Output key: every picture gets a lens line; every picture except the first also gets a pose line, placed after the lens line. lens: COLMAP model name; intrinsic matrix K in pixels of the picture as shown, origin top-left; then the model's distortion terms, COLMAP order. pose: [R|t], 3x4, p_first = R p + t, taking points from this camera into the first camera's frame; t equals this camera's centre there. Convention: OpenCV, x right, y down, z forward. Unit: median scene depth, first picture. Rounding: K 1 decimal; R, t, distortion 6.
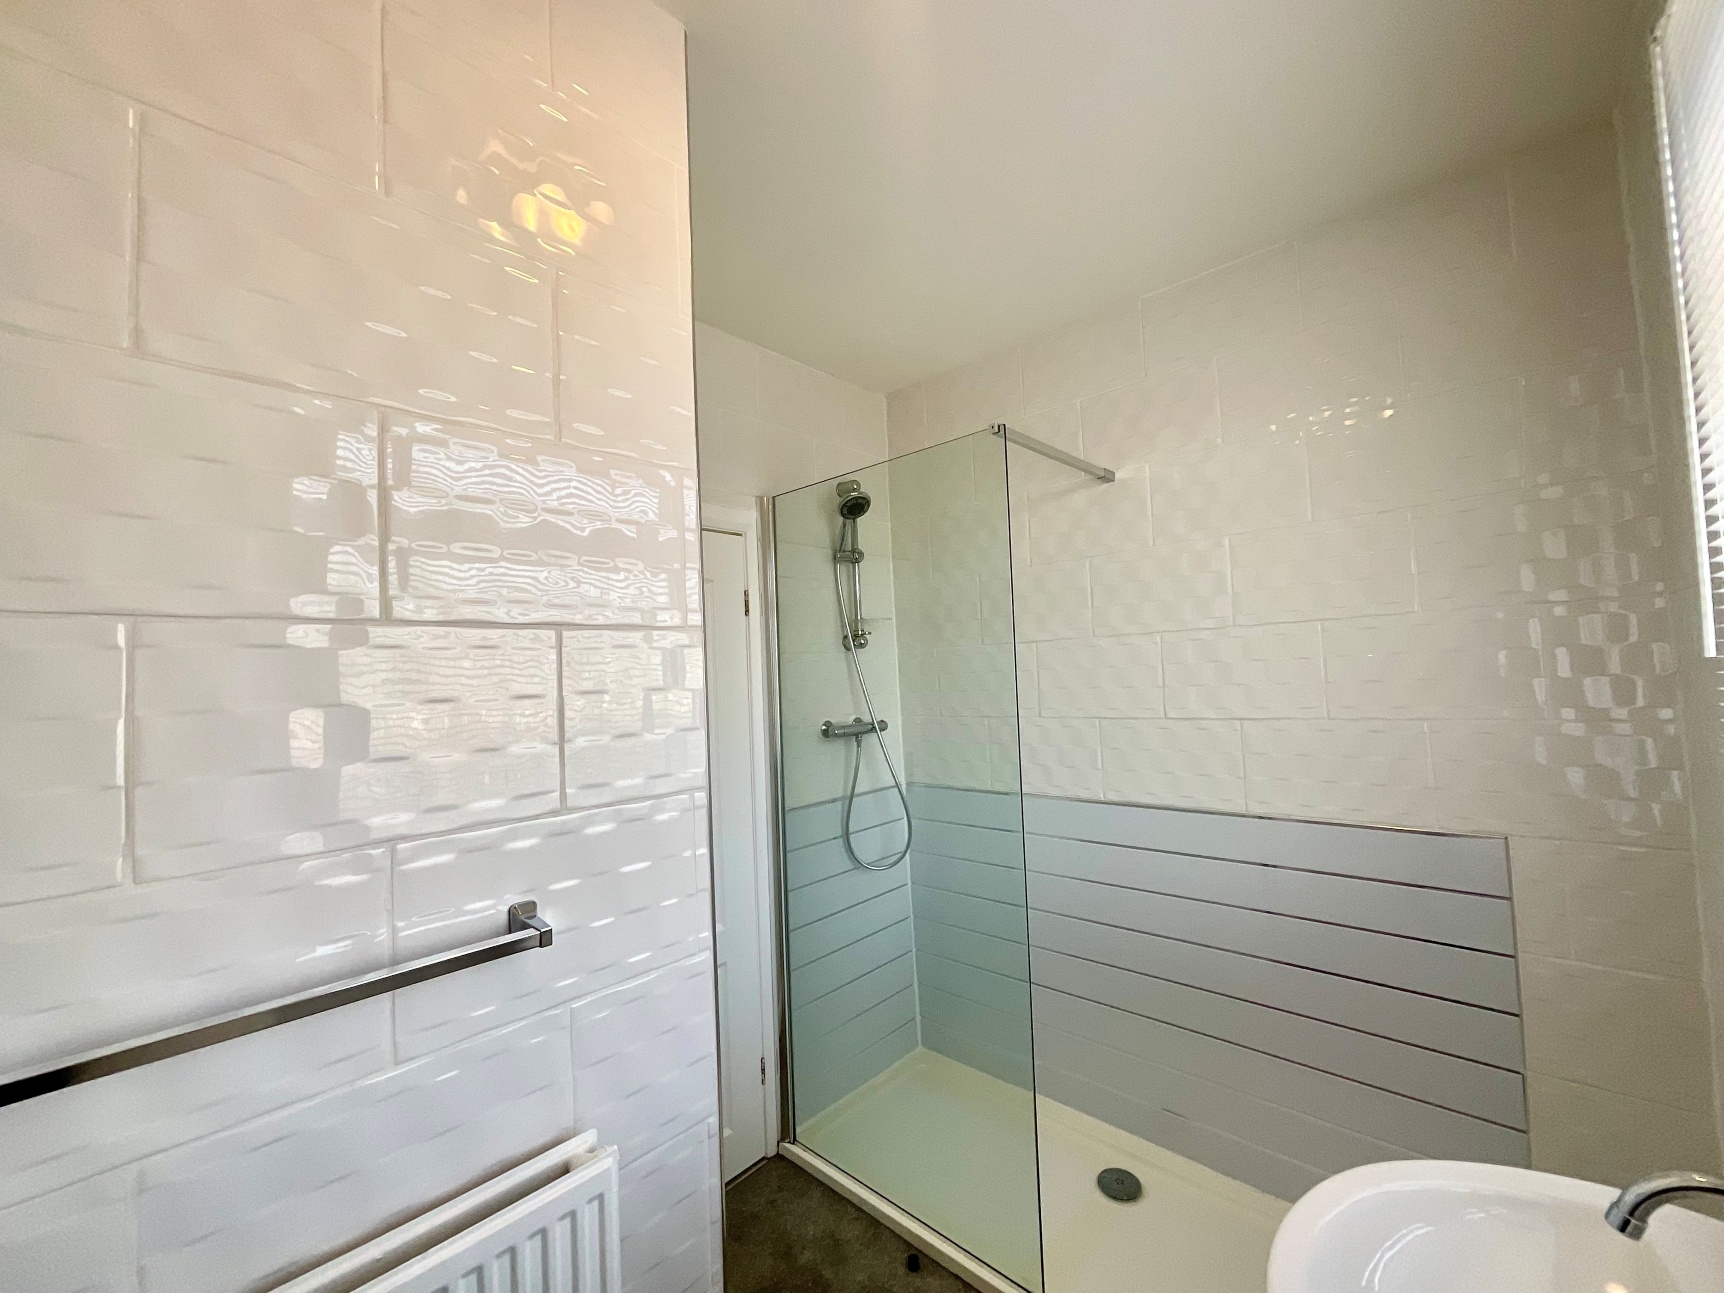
lens RADIAL K [[684.7, 0, 859.2], [0, 684.7, 642.9], [0, 0, 1]] dist [0.002894, 0.000326]
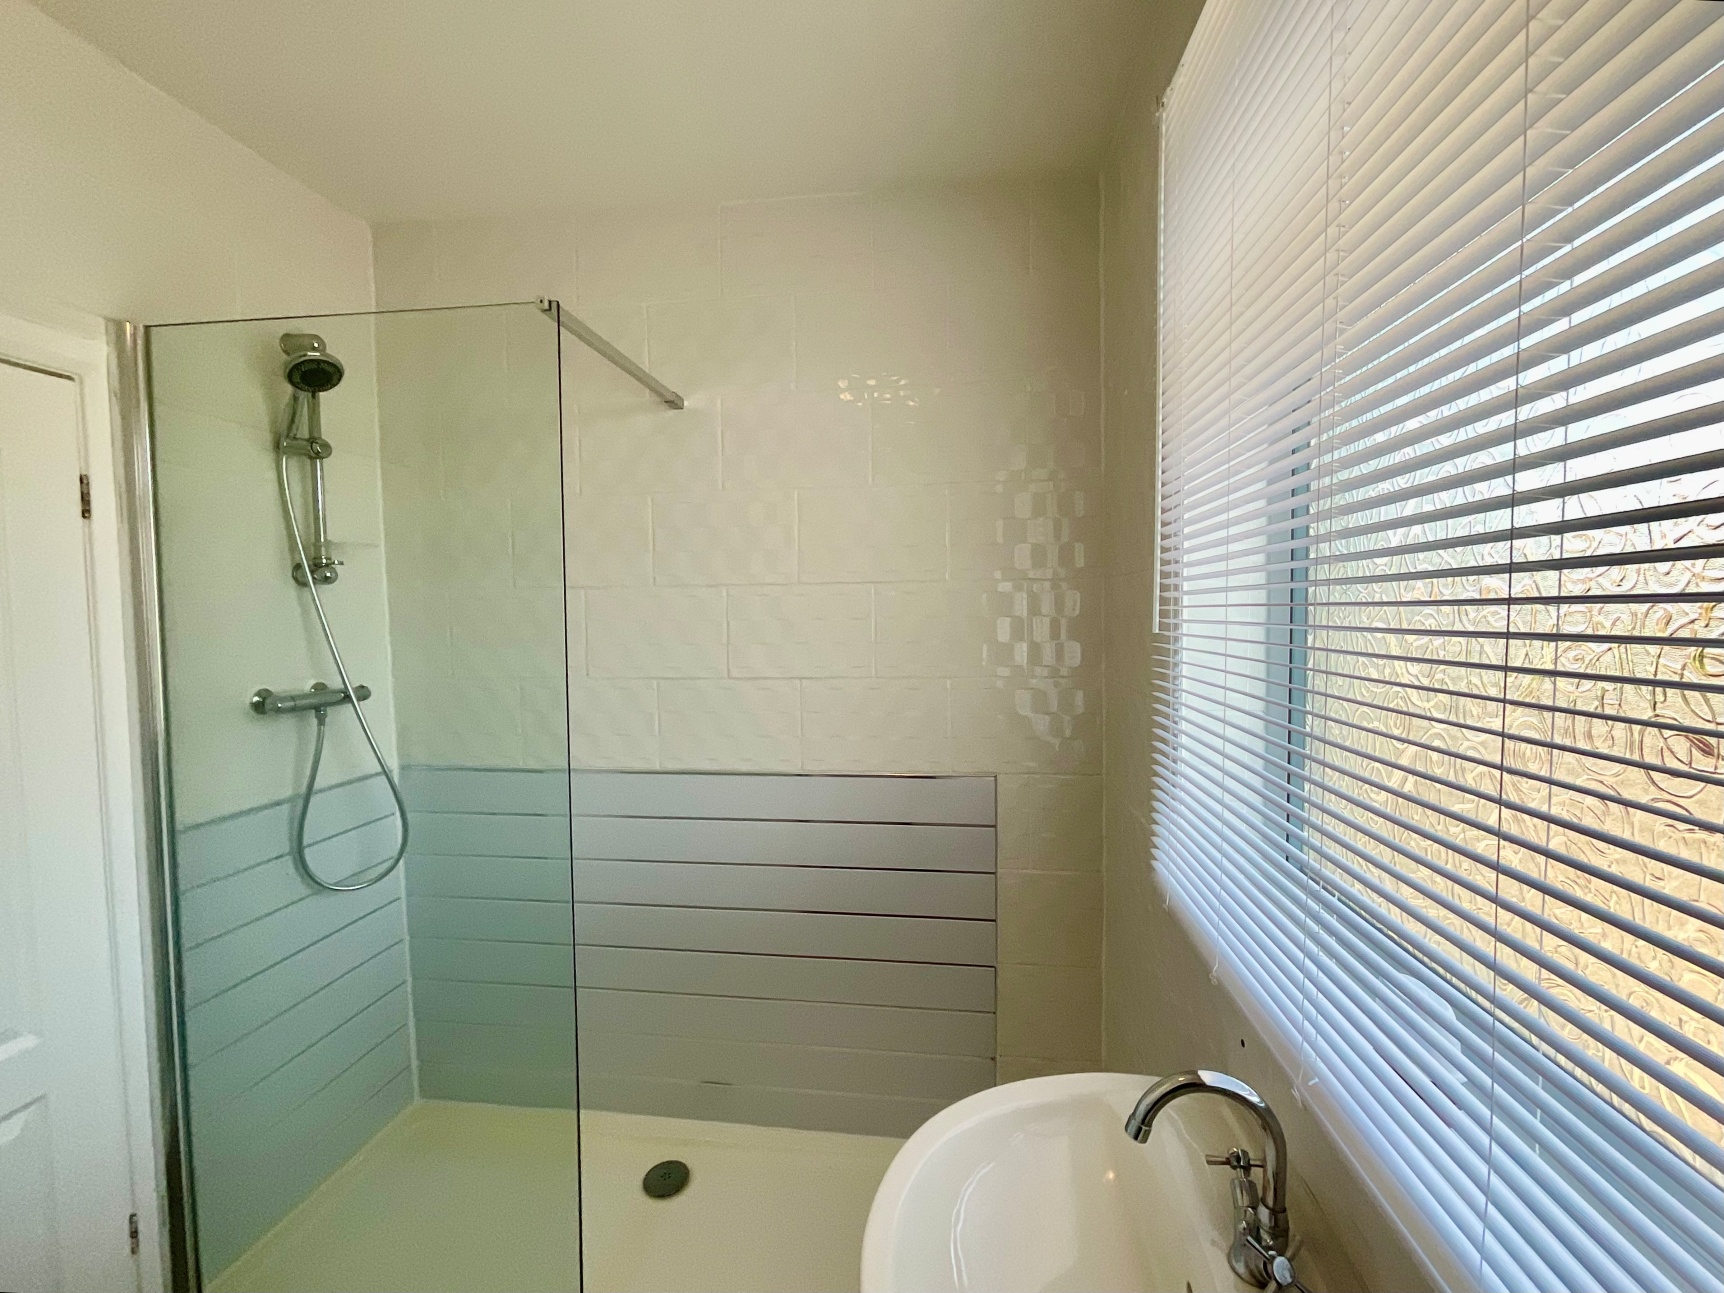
lens RADIAL K [[725.7, 0, 856.2], [0, 725.7, 645.7], [0, 0, 1]] dist [-0.004391, 0.002360]
pose [[0.806784, 0.003317, 0.590838, 0.003157], [-0.051077, 0.996632, 0.064150, -0.004777], [-0.588635, -0.081933, 0.804236, 0.088518]]
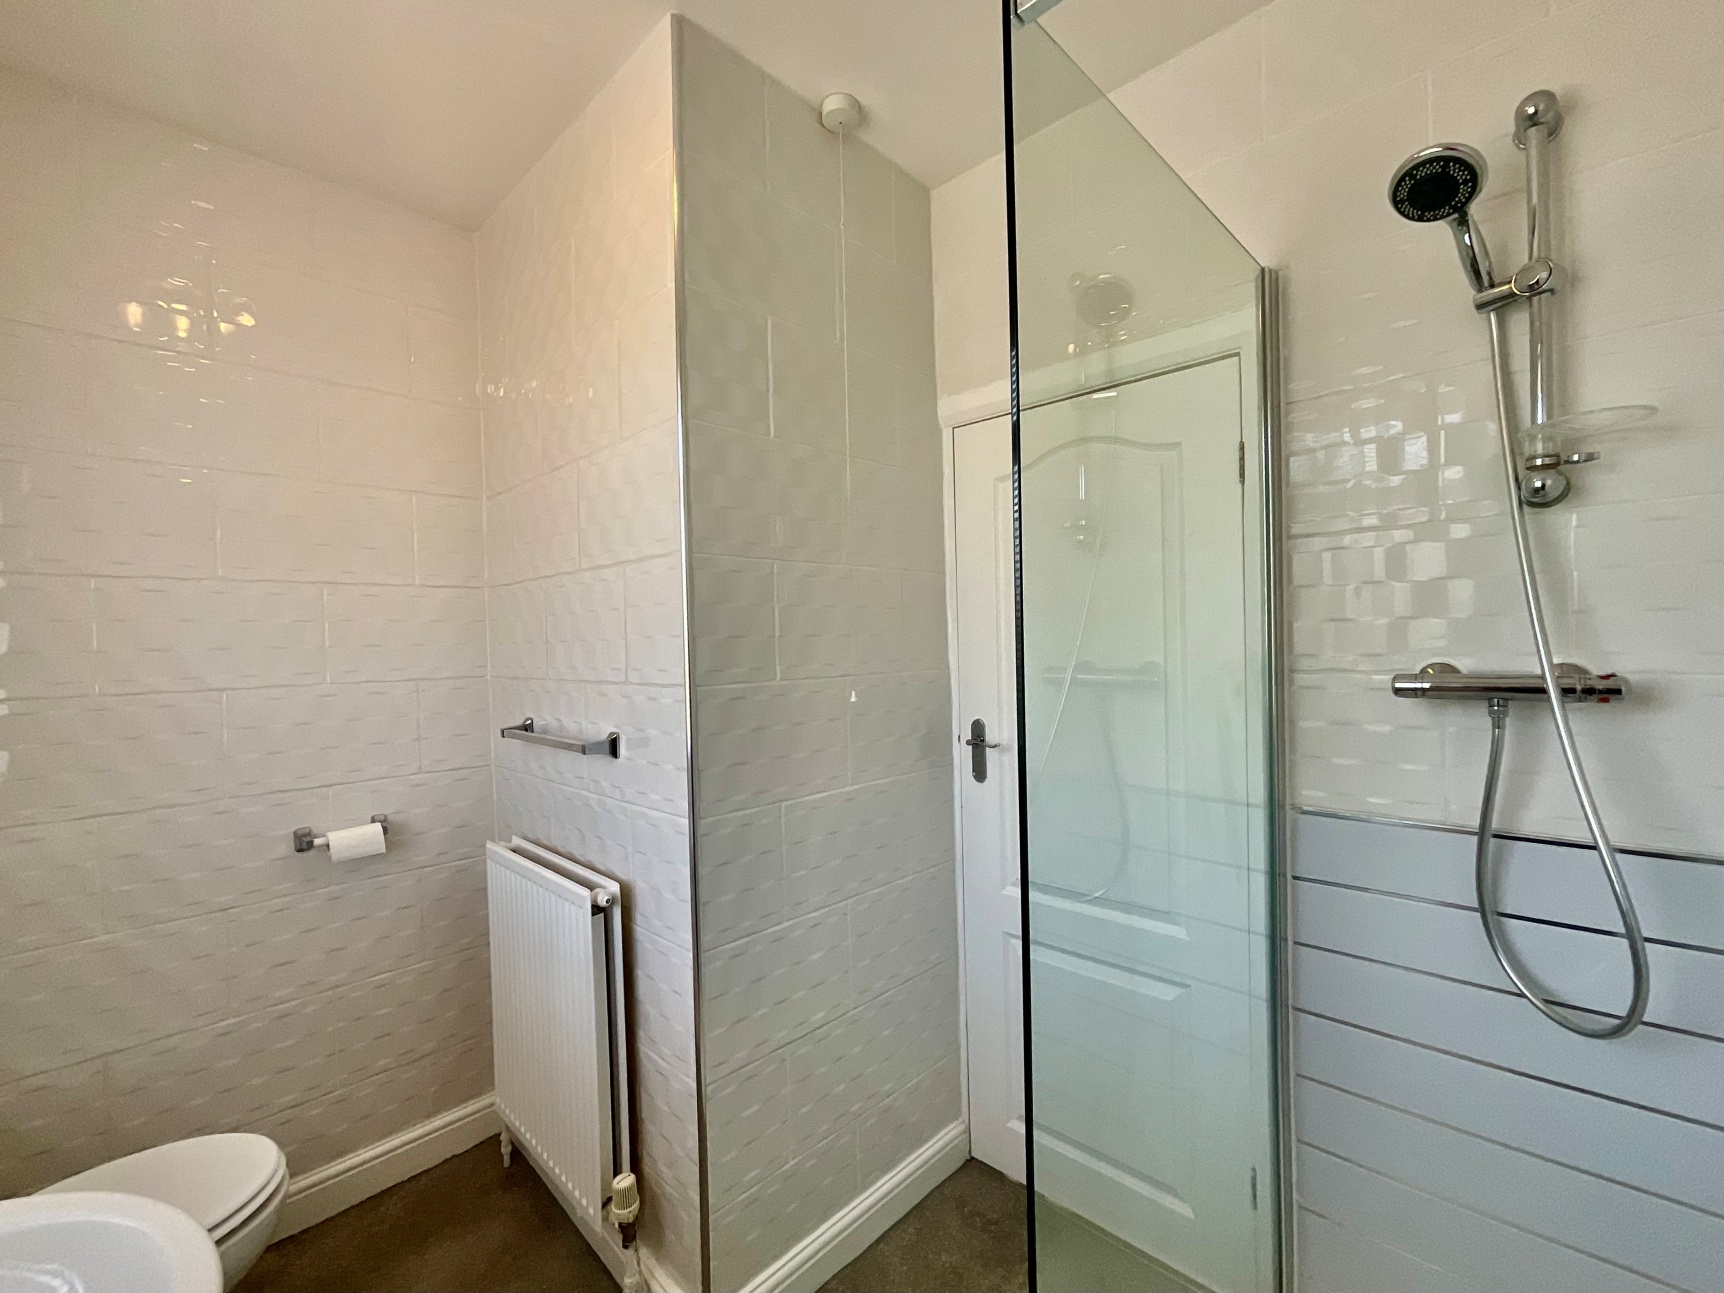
lens RADIAL K [[725.7, 0, 854.3], [0, 725.7, 652.5], [0, 0, 1]] dist [-0.004391, 0.002360]
pose [[-0.005456, 0.054707, -0.998488, 0.478945], [0.073421, 0.995829, 0.054160, 0.049377], [0.997286, -0.073015, -0.009450, 0.611074]]
